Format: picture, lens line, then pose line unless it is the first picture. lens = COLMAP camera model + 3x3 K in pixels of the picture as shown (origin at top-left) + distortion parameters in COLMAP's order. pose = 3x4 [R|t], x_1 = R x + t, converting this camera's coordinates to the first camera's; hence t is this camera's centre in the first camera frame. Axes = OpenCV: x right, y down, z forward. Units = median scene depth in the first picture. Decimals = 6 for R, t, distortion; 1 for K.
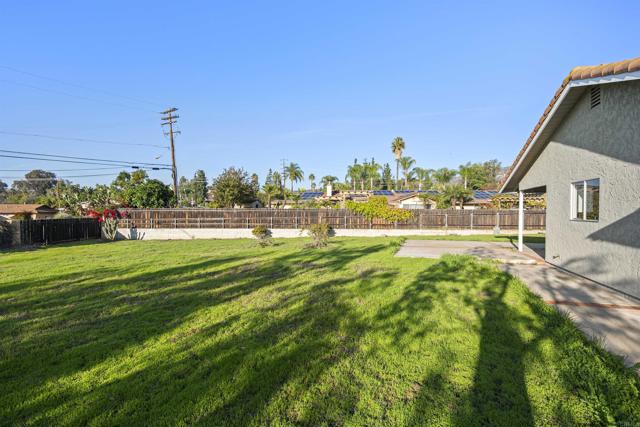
lens RADIAL K [[294.2, 0, 320.9], [0, 294.2, 214.5], [0, 0, 1]] dist [0.003242, -0.000176]
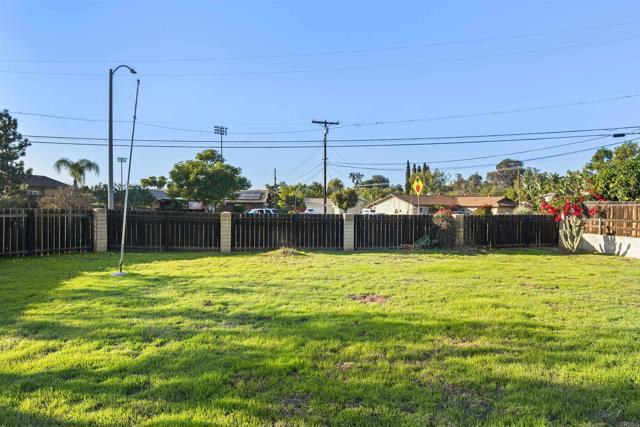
lens RADIAL K [[405.5, 0, 321.0], [0, 405.5, 212.6], [0, 0, 1]] dist [0.004996, -0.001869]
pose [[0.366751, 0.028877, -0.929871, -0.094635], [-0.024835, 0.999466, 0.021243, -0.000845], [0.929987, 0.015303, 0.367273, 0.164864]]
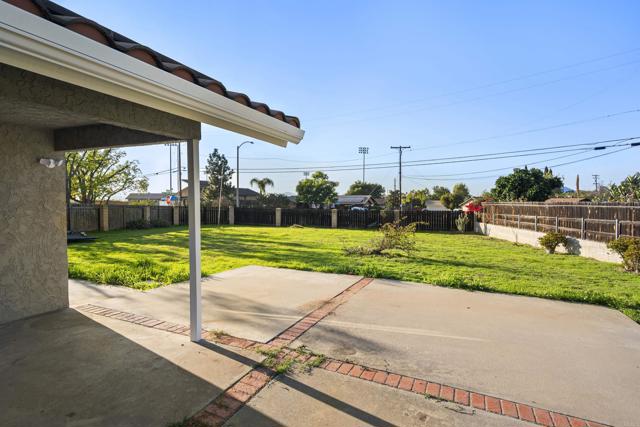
lens RADIAL K [[339.9, 0, 319.0], [0, 339.9, 212.8], [0, 0, 1]] dist [0.029358, 0.000153]
pose [[-0.069143, 0.030779, -0.997132, 0.472130], [-0.021343, 0.999250, 0.032324, -0.010401], [0.997378, 0.023517, -0.068434, 0.515638]]
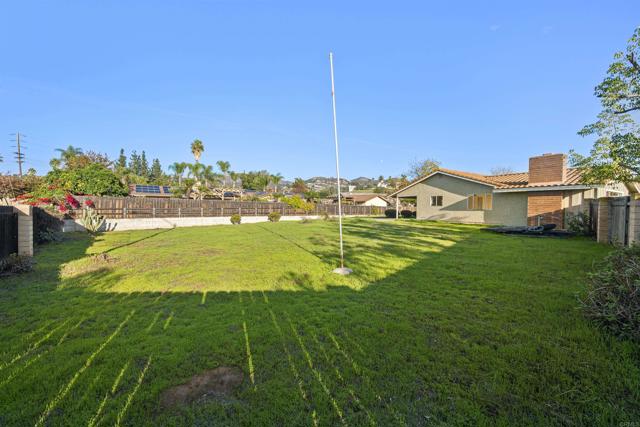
lens RADIAL K [[276.7, 0, 317.6], [0, 276.7, 213.4], [0, 0, 1]] dist [0.010423, -0.000992]
pose [[0.644198, -0.006059, 0.764835, -0.825069], [0.002549, 0.999980, 0.005775, 0.026030], [-0.764855, -0.001771, 0.644201, -0.049616]]
